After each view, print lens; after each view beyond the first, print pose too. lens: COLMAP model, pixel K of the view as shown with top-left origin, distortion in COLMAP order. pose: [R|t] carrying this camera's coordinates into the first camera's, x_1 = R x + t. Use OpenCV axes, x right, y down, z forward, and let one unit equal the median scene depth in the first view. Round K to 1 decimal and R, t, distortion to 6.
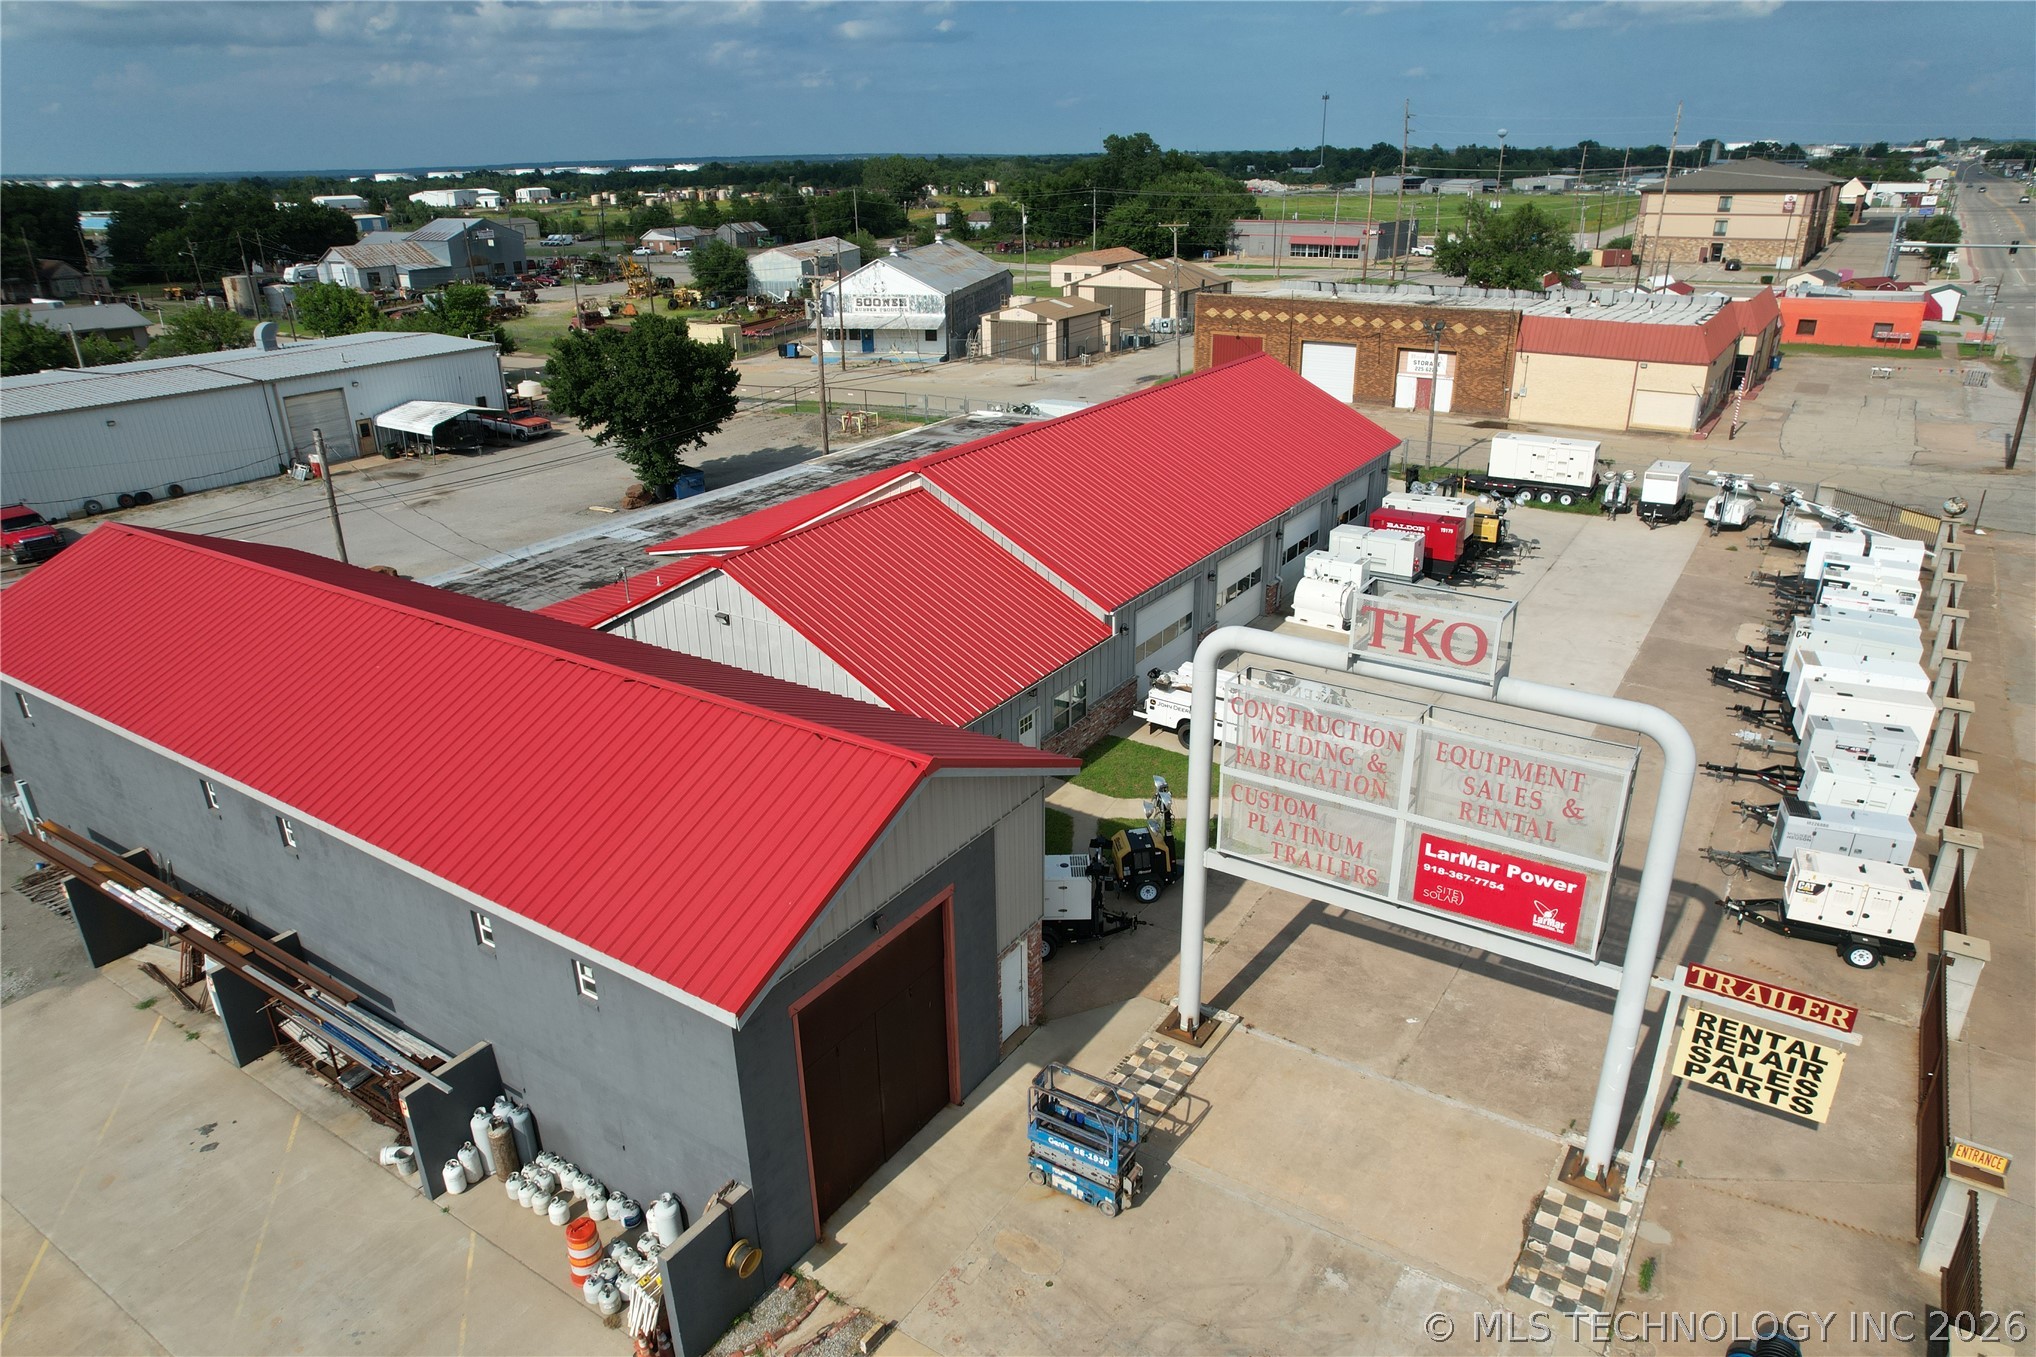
lens RADIAL K [[1302.7, 0, 1010.6], [0, 1302.7, 693.3], [0, 0, 1]] dist [-0.089963, 0.084093]
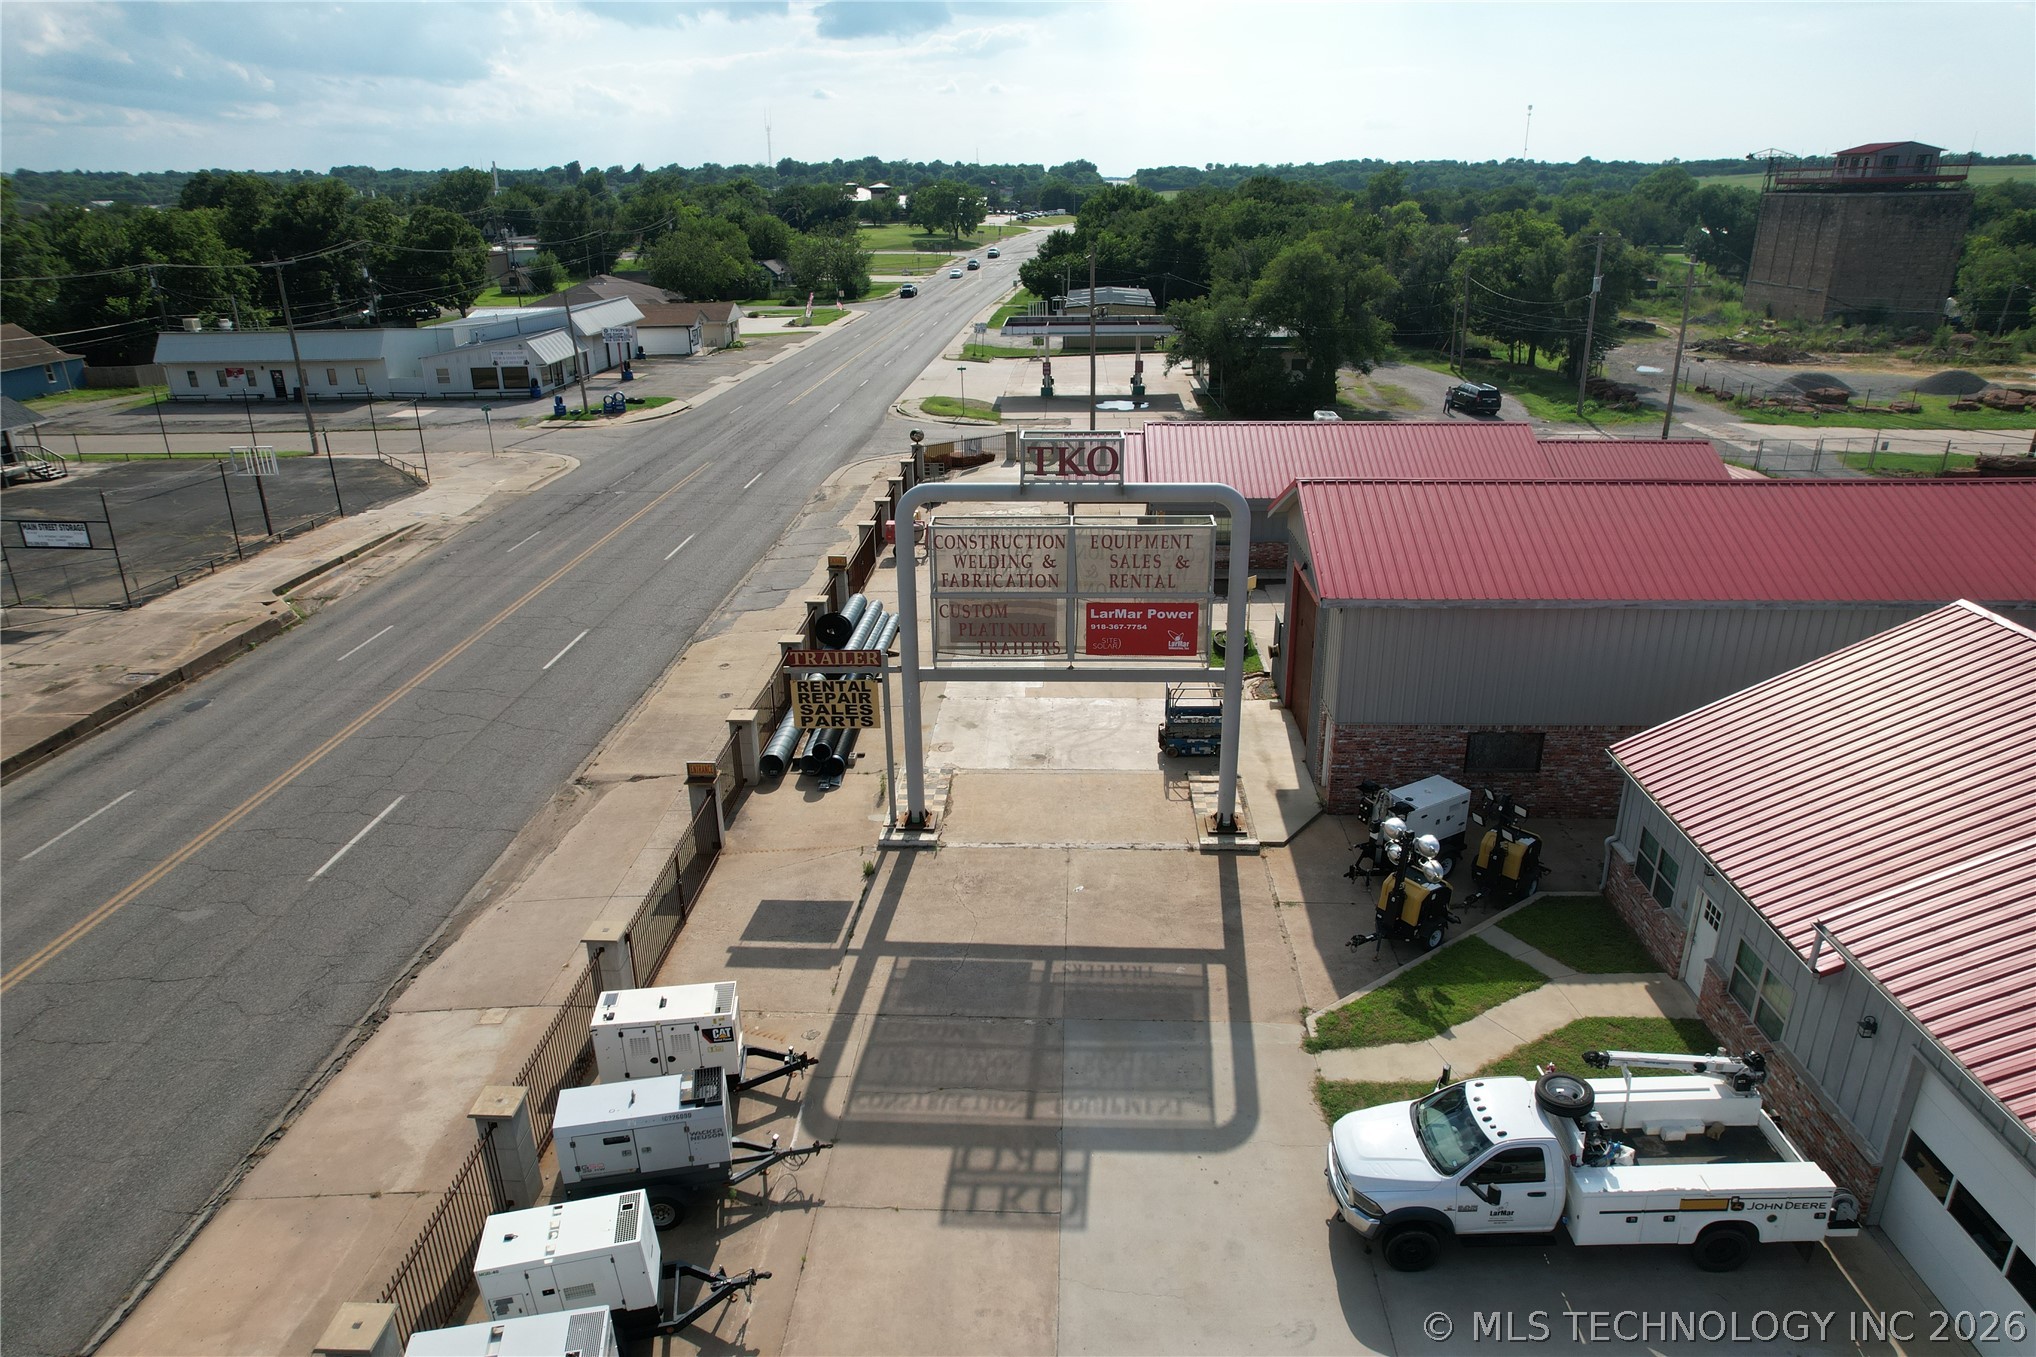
lens RADIAL K [[1299.8, 0, 1011.0], [0, 1299.8, 691.3], [0, 0, 1]] dist [-0.085034, 0.080563]
pose [[-0.857740, 0.215011, -0.466960, 0.567151], [-0.174699, 0.732368, 0.658116, -0.405452], [0.483489, 0.646070, -0.590620, 1.012009]]
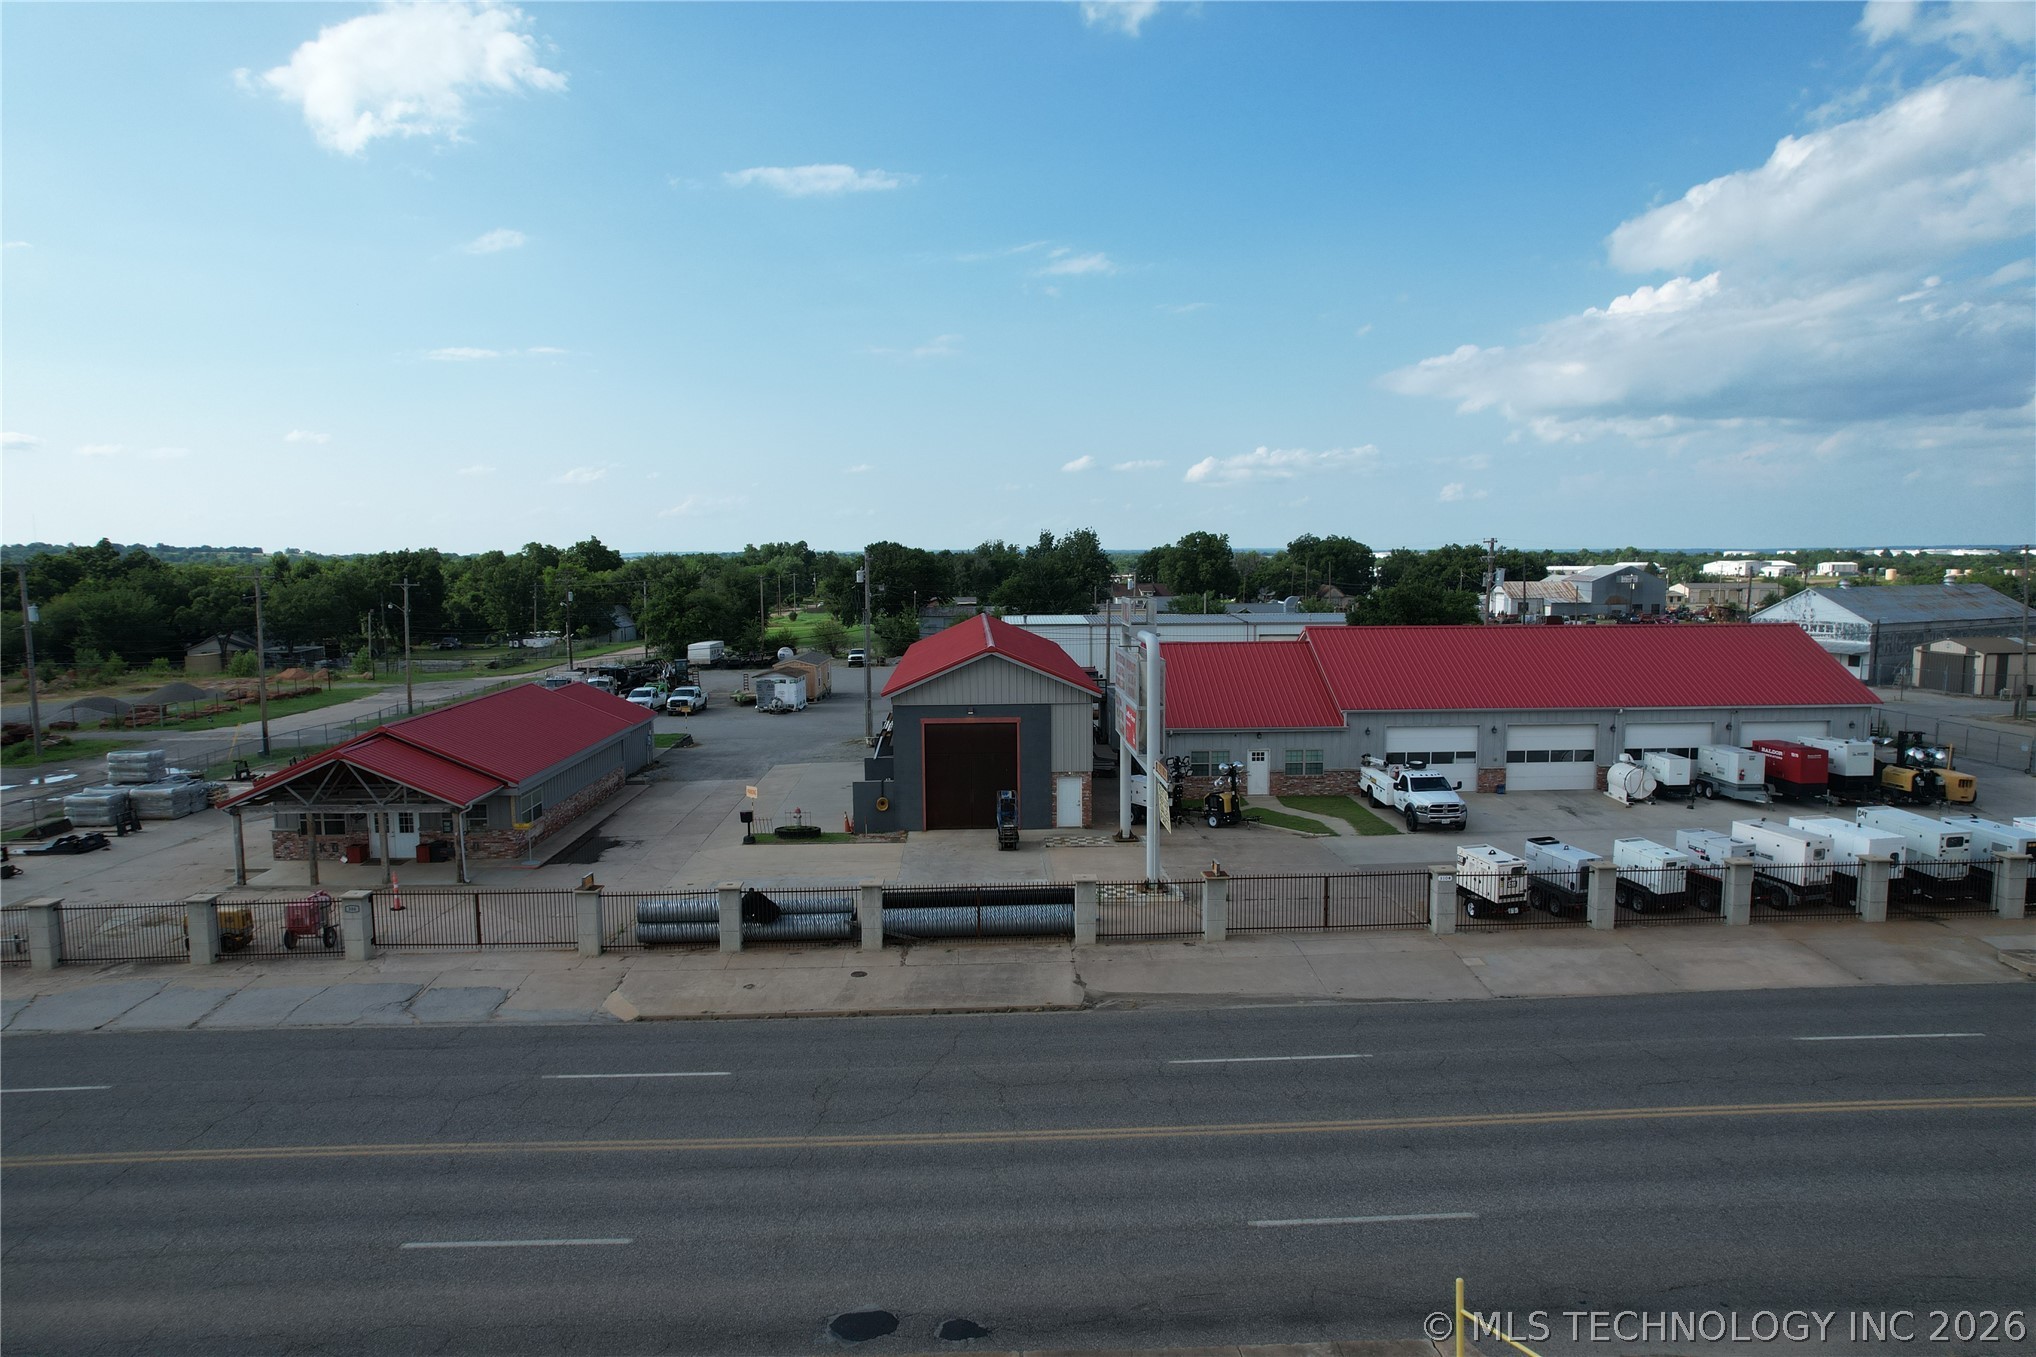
lens RADIAL K [[1299.8, 0, 1011.0], [0, 1299.8, 691.3], [0, 0, 1]] dist [-0.085034, 0.080563]
pose [[0.580902, 0.099402, -0.807881, 1.059457], [-0.318005, 0.941351, -0.112835, 0.211998], [0.749284, 0.322456, 0.578443, -0.236031]]
